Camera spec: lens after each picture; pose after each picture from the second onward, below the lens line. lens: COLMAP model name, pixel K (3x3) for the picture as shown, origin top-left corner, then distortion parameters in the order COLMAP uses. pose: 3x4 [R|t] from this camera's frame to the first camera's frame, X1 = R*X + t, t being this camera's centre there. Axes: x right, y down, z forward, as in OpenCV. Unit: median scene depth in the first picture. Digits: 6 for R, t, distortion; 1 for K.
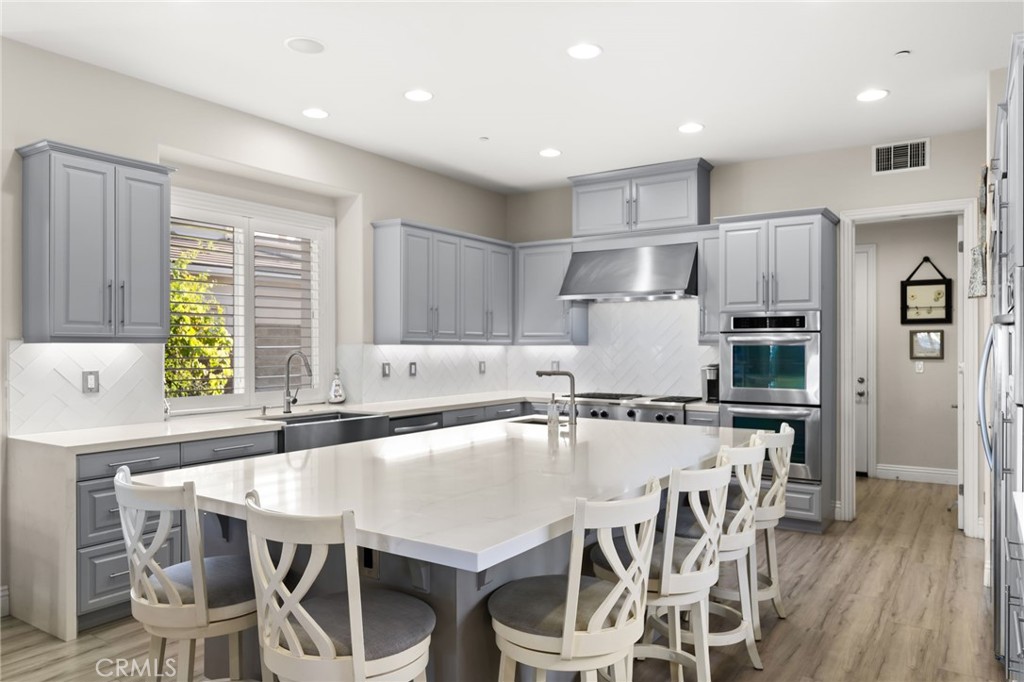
lens RADIAL K [[685.8, 0, 510.7], [0, 685.8, 341.9], [0, 0, 1]] dist [-0.011449, 0.001032]
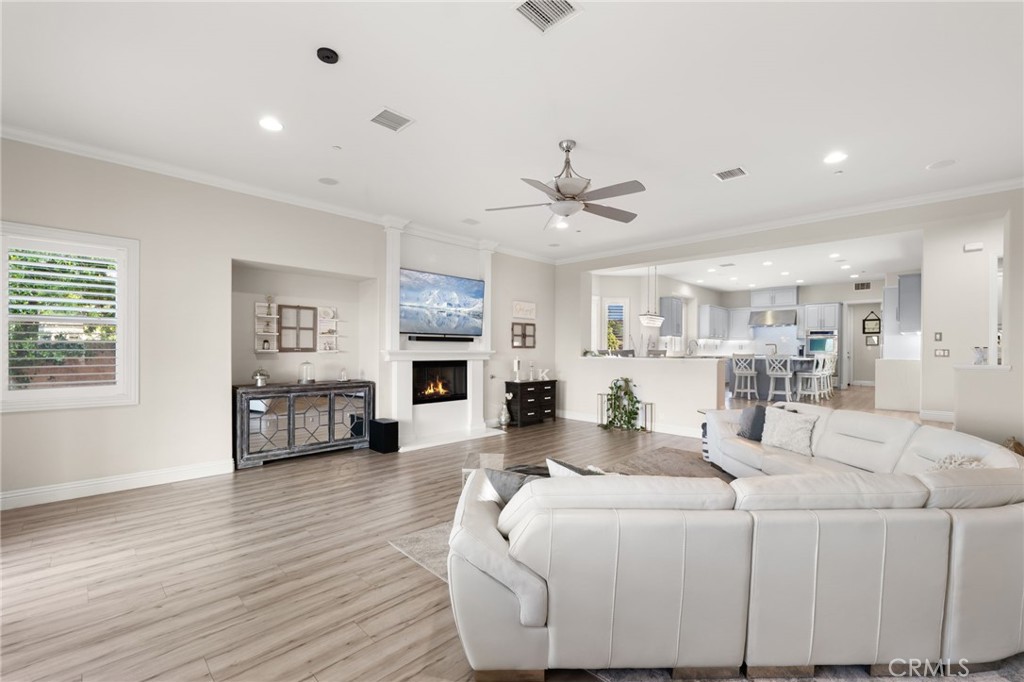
lens RADIAL K [[423.1, 0, 516.5], [0, 423.1, 351.0], [0, 0, 1]] dist [-0.014156, 0.000326]
pose [[0.984701, 0.005231, -0.174173, -0.897503], [-0.003891, 0.999960, 0.008031, 0.060888], [0.174208, -0.007231, 0.984682, -1.598276]]
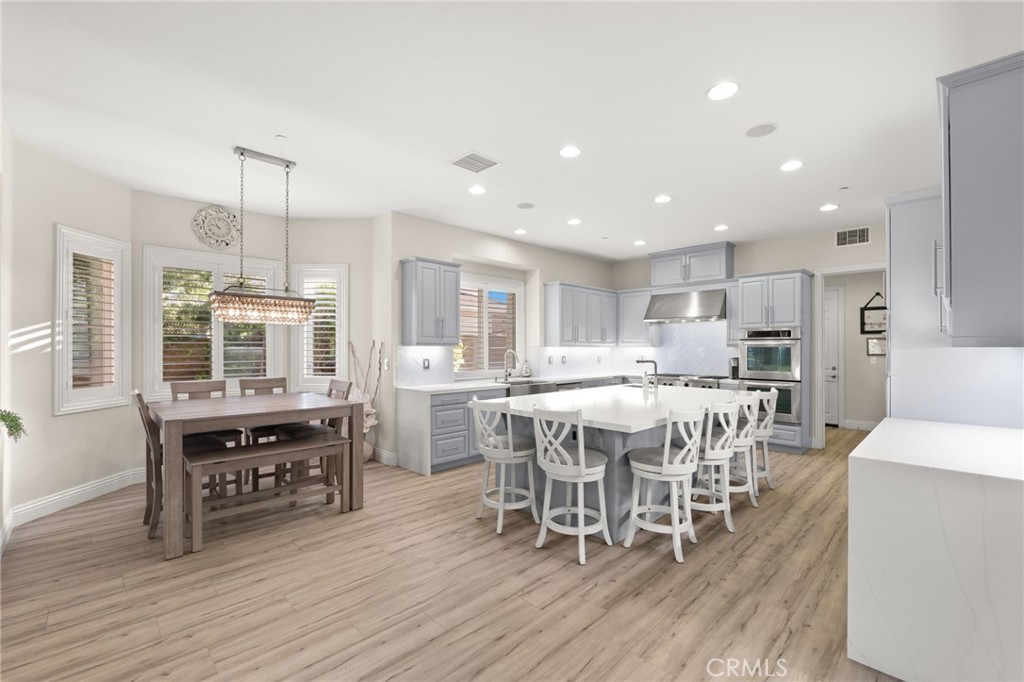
lens RADIAL K [[423.1, 0, 513.5], [0, 423.1, 344.9], [0, 0, 1]] dist [-0.014156, 0.000326]
pose [[0.978836, -0.000877, -0.204646, -0.051306], [0.001015, 0.999999, 0.000572, -0.002029], [0.204646, -0.000768, 0.978836, -0.220753]]
